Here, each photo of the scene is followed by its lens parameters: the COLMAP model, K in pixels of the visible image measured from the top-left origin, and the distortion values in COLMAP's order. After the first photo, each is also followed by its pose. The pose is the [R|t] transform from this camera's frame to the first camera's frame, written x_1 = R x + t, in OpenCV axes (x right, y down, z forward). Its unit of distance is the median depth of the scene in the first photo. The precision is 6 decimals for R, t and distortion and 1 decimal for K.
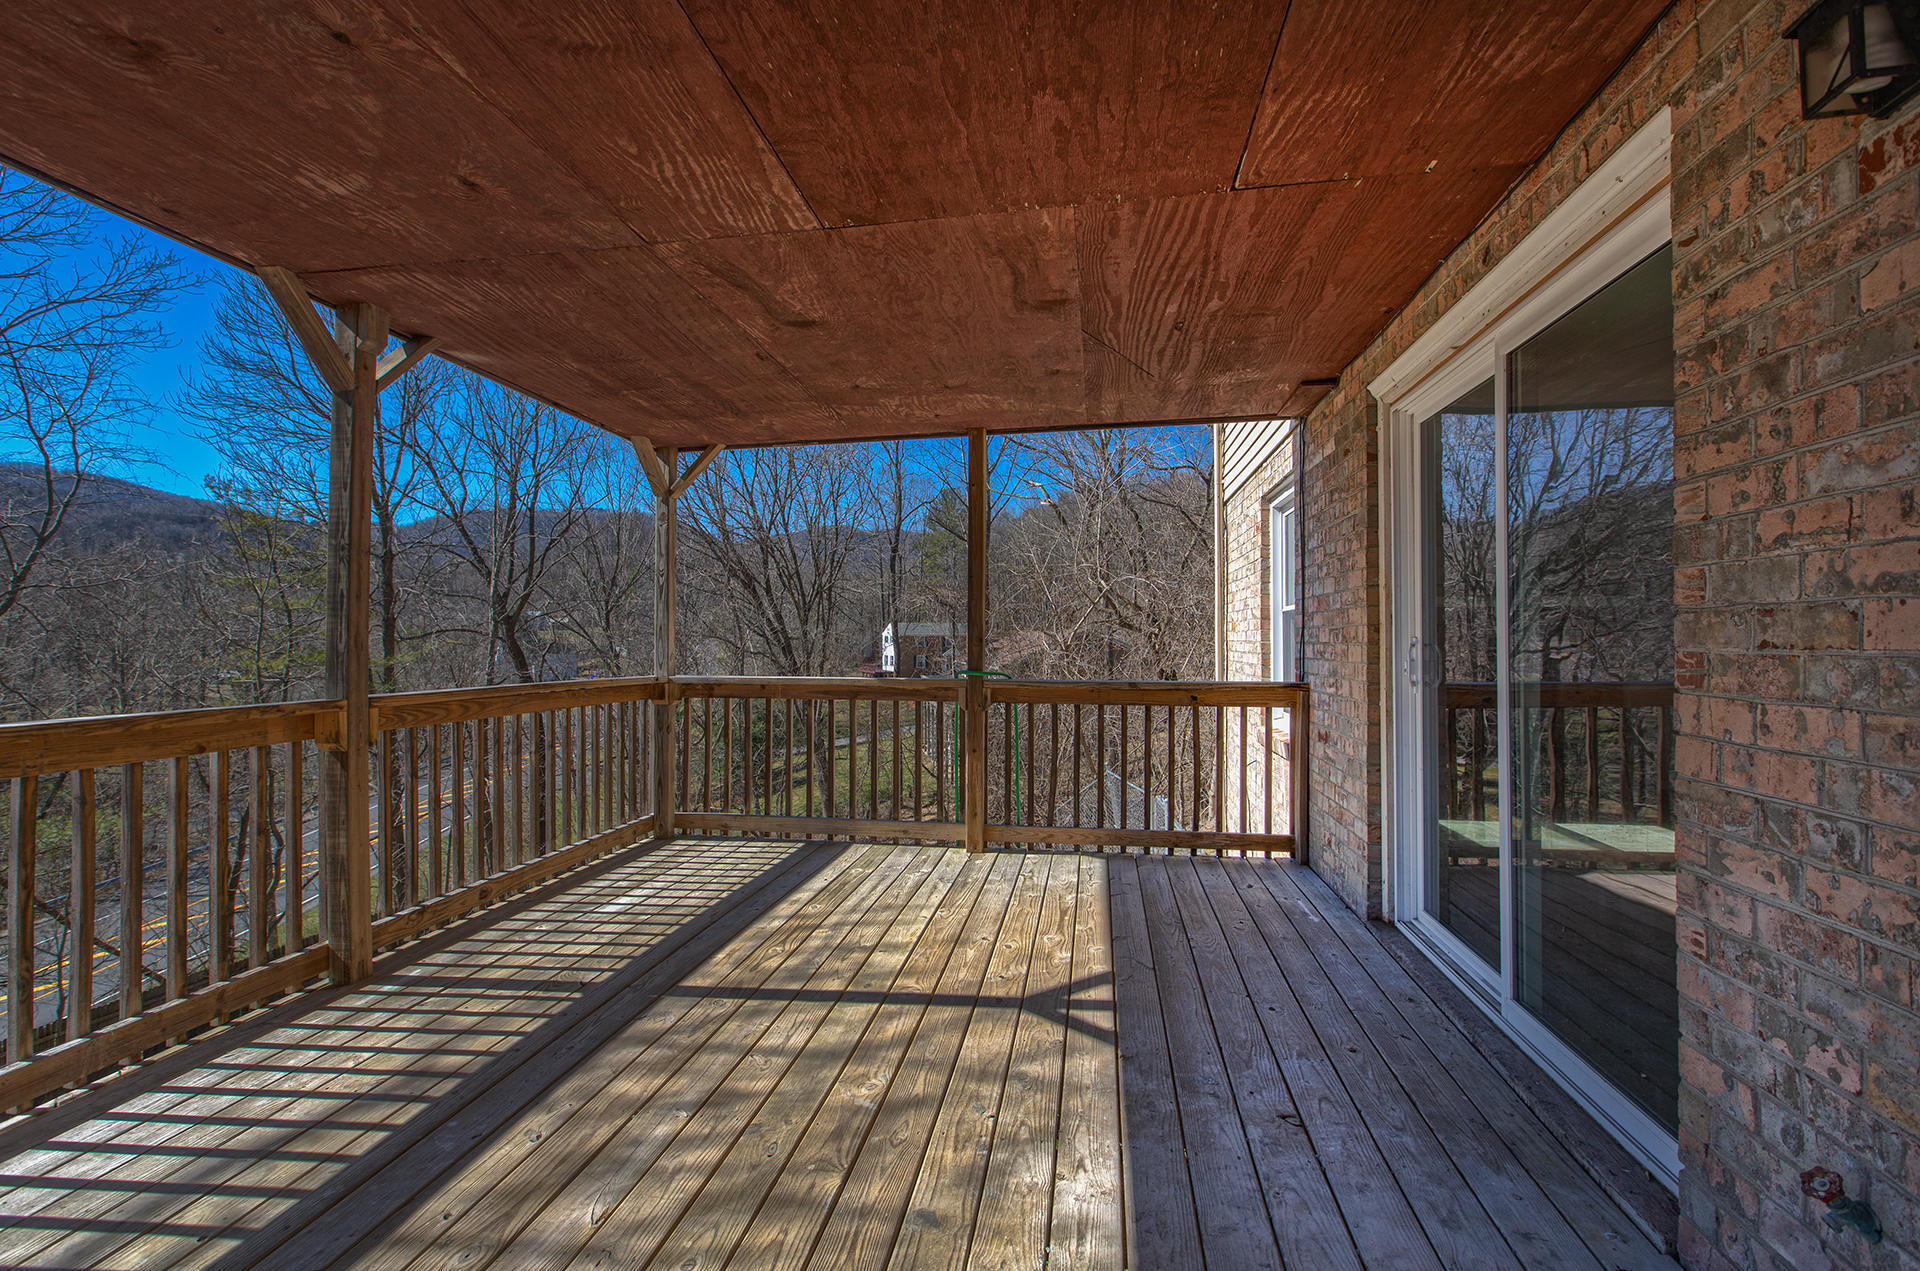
lens RADIAL K [[908.1, 0, 960.0], [0, 908.1, 635.5], [0, 0, 1]] dist [-0.001233, -0.000466]
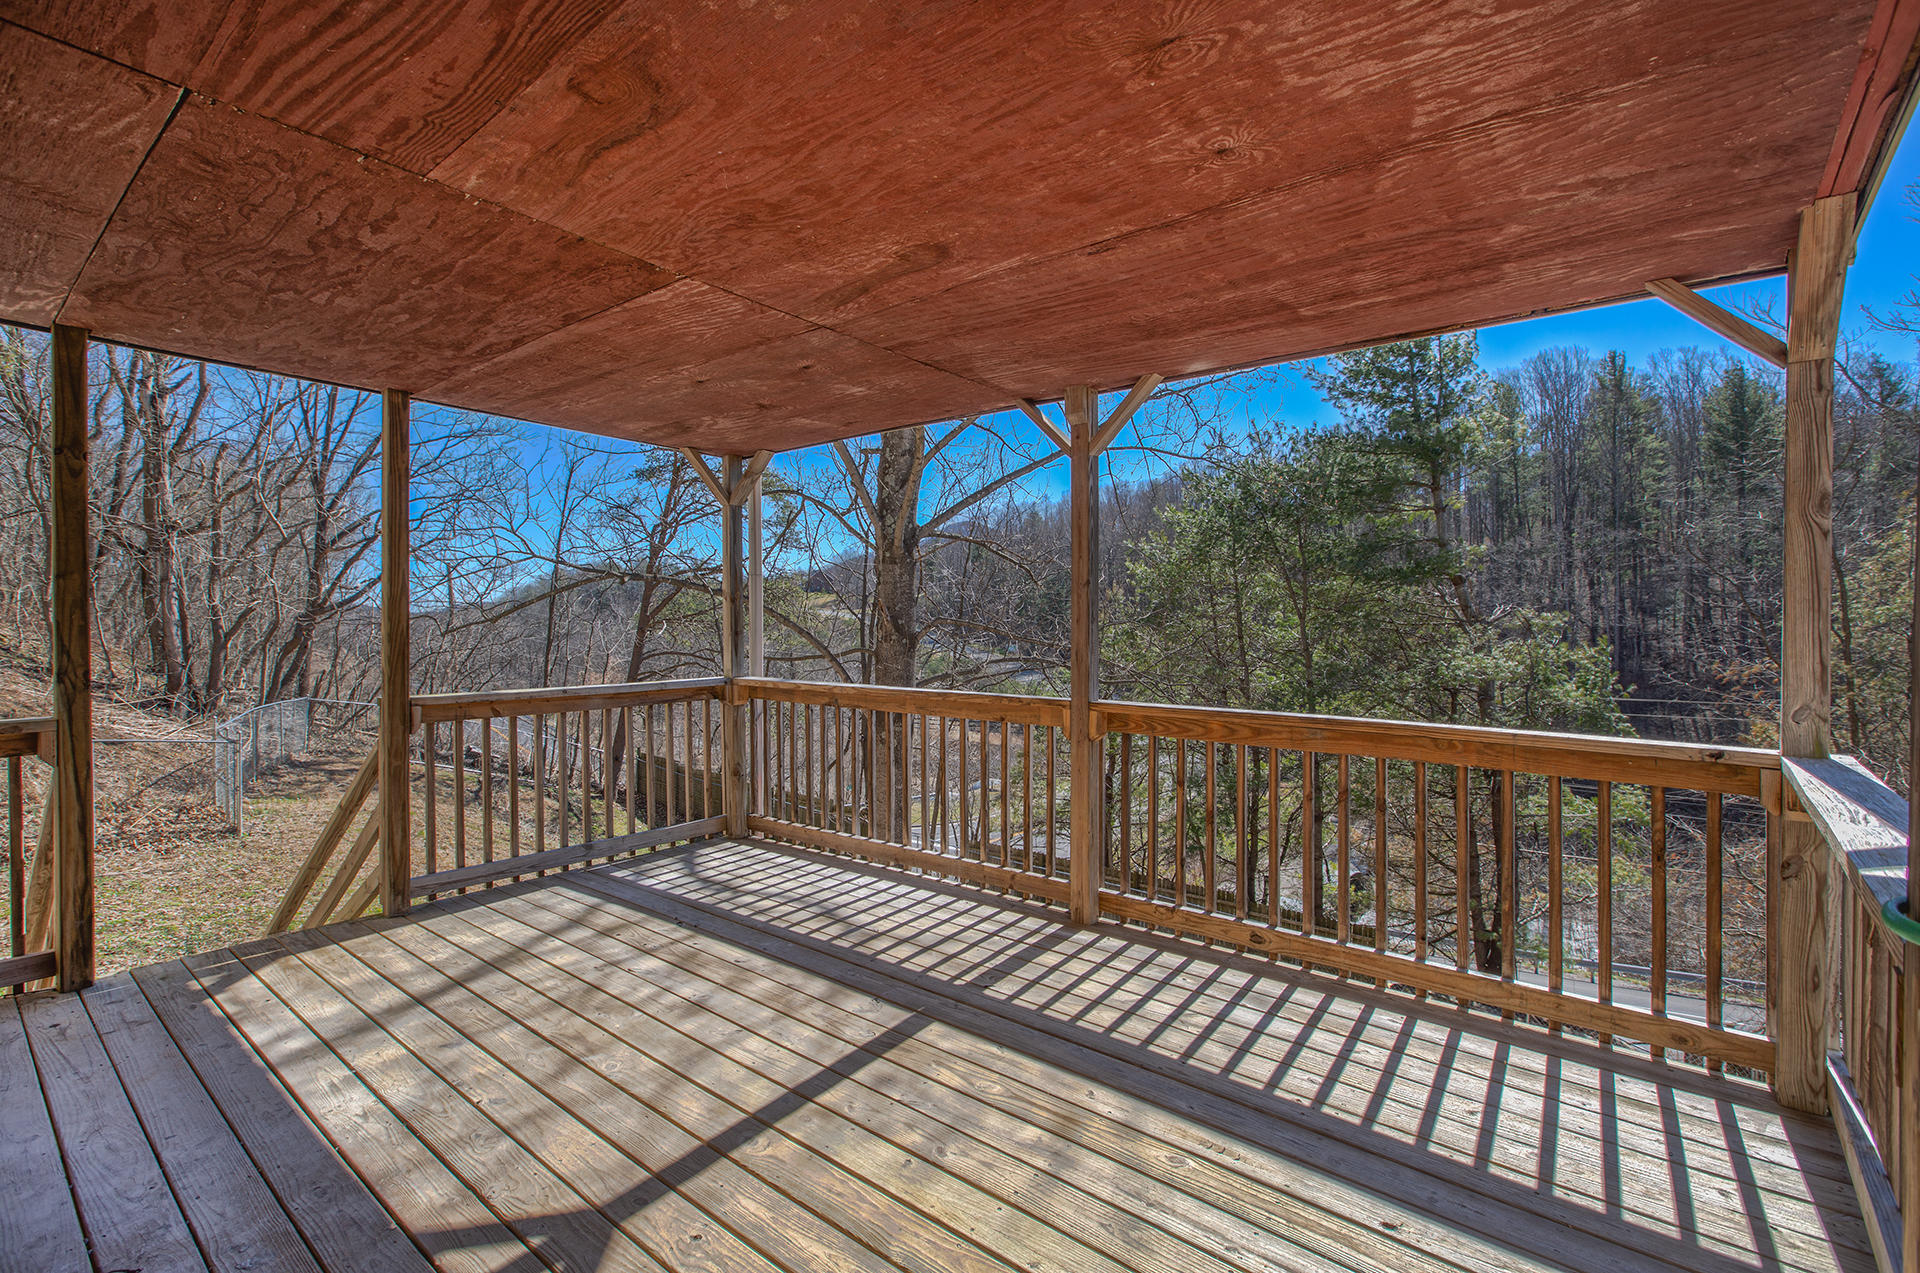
lens RADIAL K [[887.9, 0, 976.8], [0, 887.9, 640.5], [0, 0, 1]] dist [0.000854, 0.000263]
pose [[-0.511530, 0.018750, -0.859061, 0.489829], [0.002617, 0.999791, 0.020264, -0.042392], [0.859261, 0.008118, -0.511472, 1.566537]]
